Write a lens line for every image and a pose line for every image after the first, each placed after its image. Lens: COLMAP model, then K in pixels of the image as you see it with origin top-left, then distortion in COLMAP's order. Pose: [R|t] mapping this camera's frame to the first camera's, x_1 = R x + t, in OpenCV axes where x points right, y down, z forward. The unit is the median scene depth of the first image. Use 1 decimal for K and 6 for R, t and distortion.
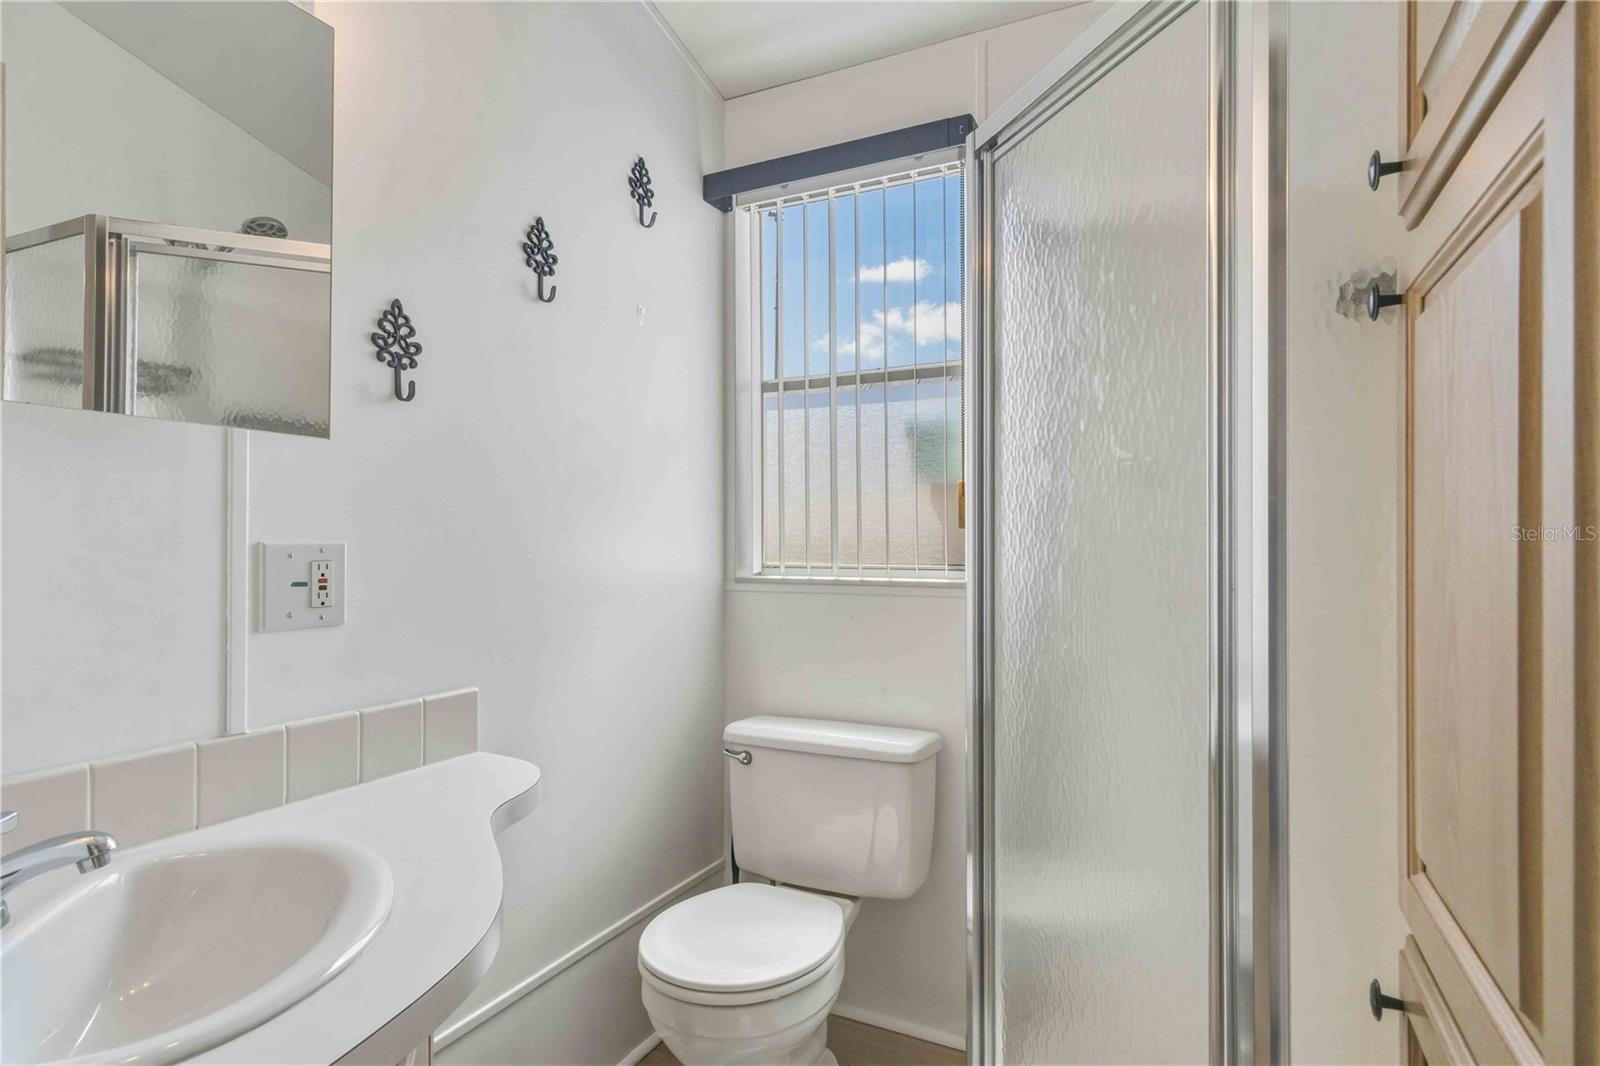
lens RADIAL K [[847.5, 0, 797.4], [0, 847.5, 539.4], [0, 0, 1]] dist [0.003782, 0.002970]
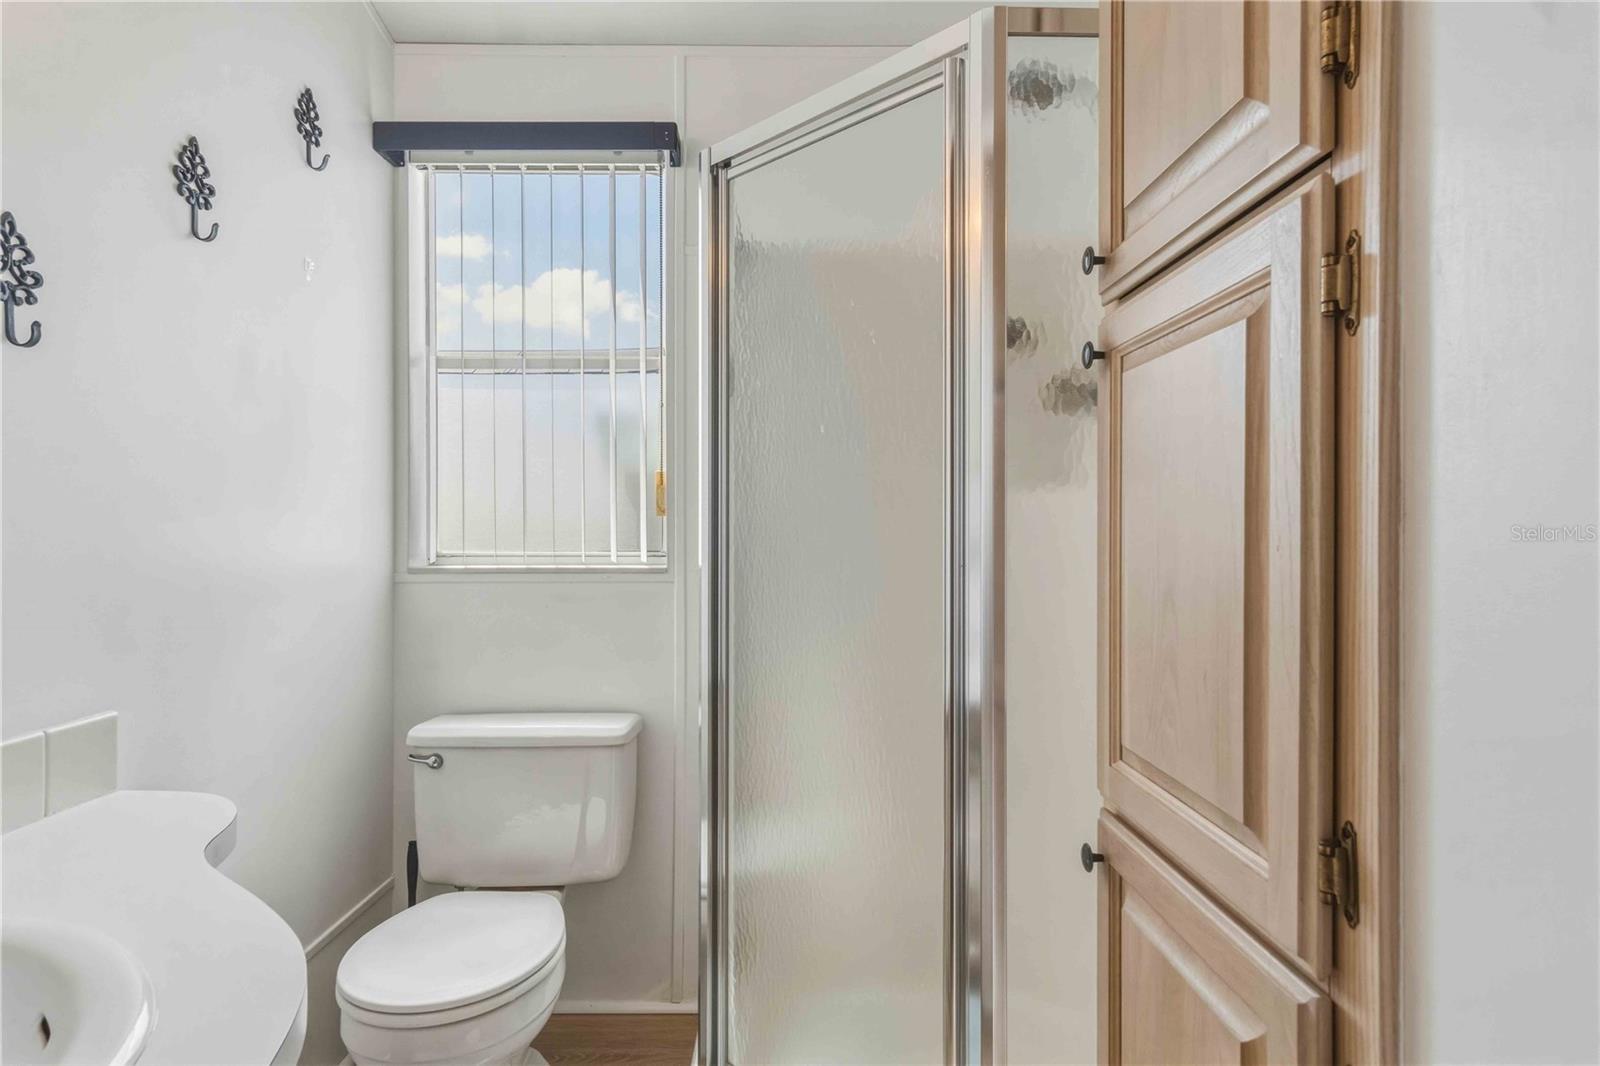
lens RADIAL K [[847.5, 0, 786.1], [0, 847.5, 528.4], [0, 0, 1]] dist [0.003782, 0.002970]
pose [[0.889675, -0.001128, 0.456593, -0.152793], [-0.000009, 0.999997, 0.002490, -0.000159], [-0.456594, -0.002220, 0.889672, -0.002581]]
